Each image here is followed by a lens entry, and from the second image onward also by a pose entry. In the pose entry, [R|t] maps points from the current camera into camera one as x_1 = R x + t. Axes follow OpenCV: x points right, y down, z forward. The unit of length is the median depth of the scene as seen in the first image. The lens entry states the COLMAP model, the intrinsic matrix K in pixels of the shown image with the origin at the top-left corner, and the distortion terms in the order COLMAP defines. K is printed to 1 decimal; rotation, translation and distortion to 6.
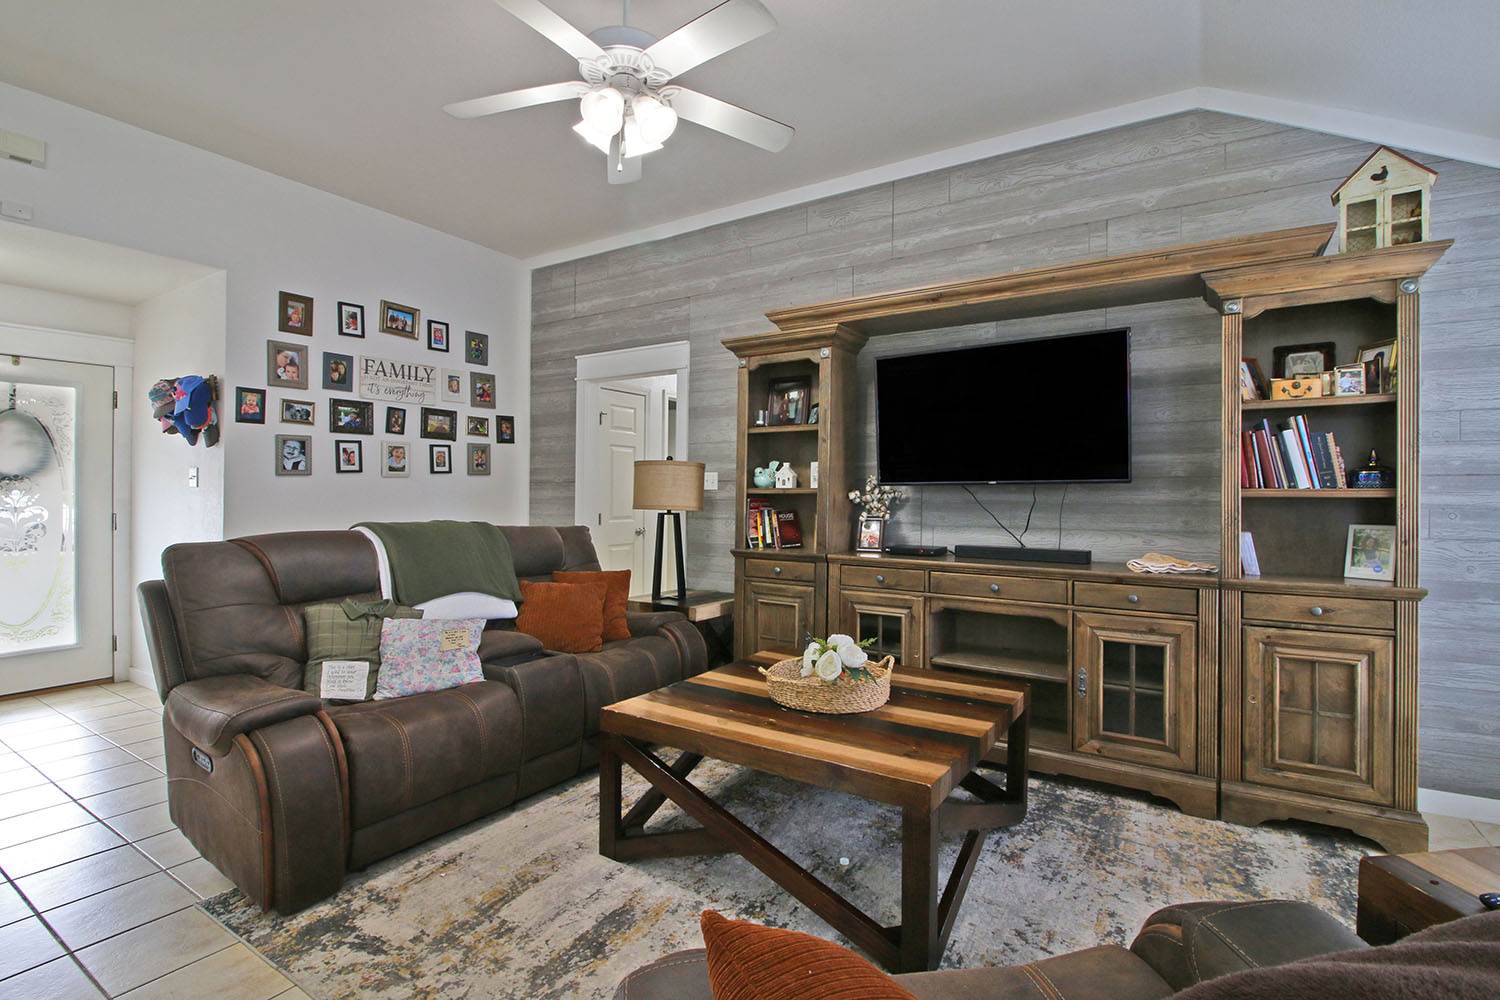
lens RADIAL K [[655.3, 0, 715.8], [0, 655.3, 489.4], [0, 0, 1]] dist [0.001263, -0.009874]
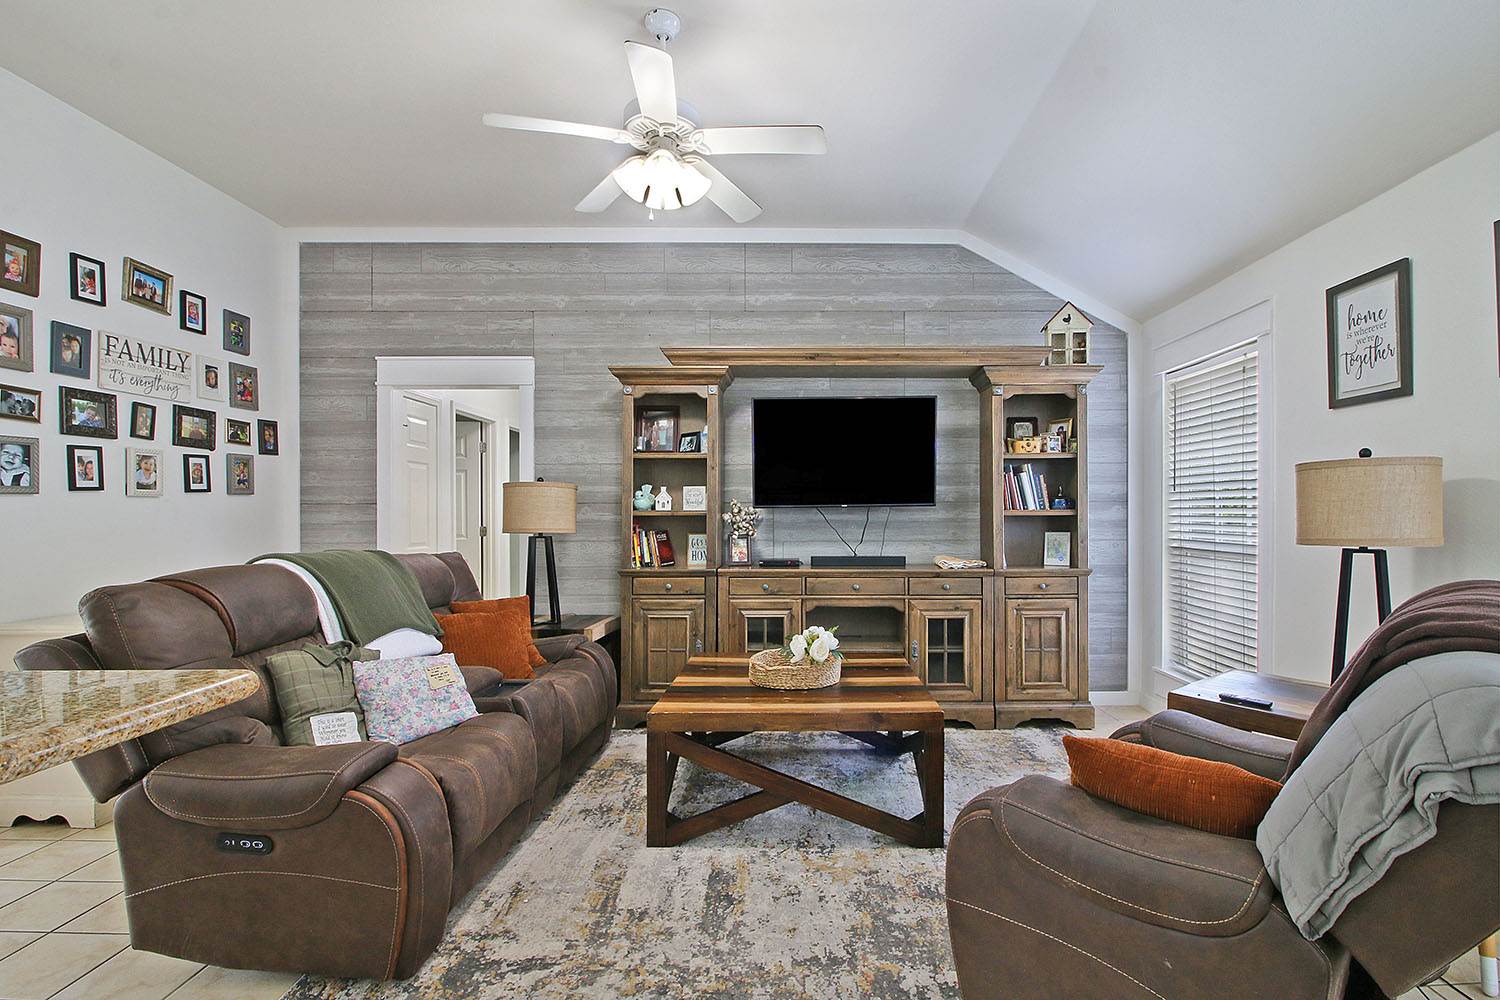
lens RADIAL K [[692.9, 0, 760.3], [0, 692.9, 512.7], [0, 0, 1]] dist [-0.000592, -0.012301]
pose [[0.842795, -0.004598, 0.538215, -0.389417], [0.002977, 0.999988, 0.003881, -0.002129], [-0.538227, -0.001668, 0.842798, -0.043433]]
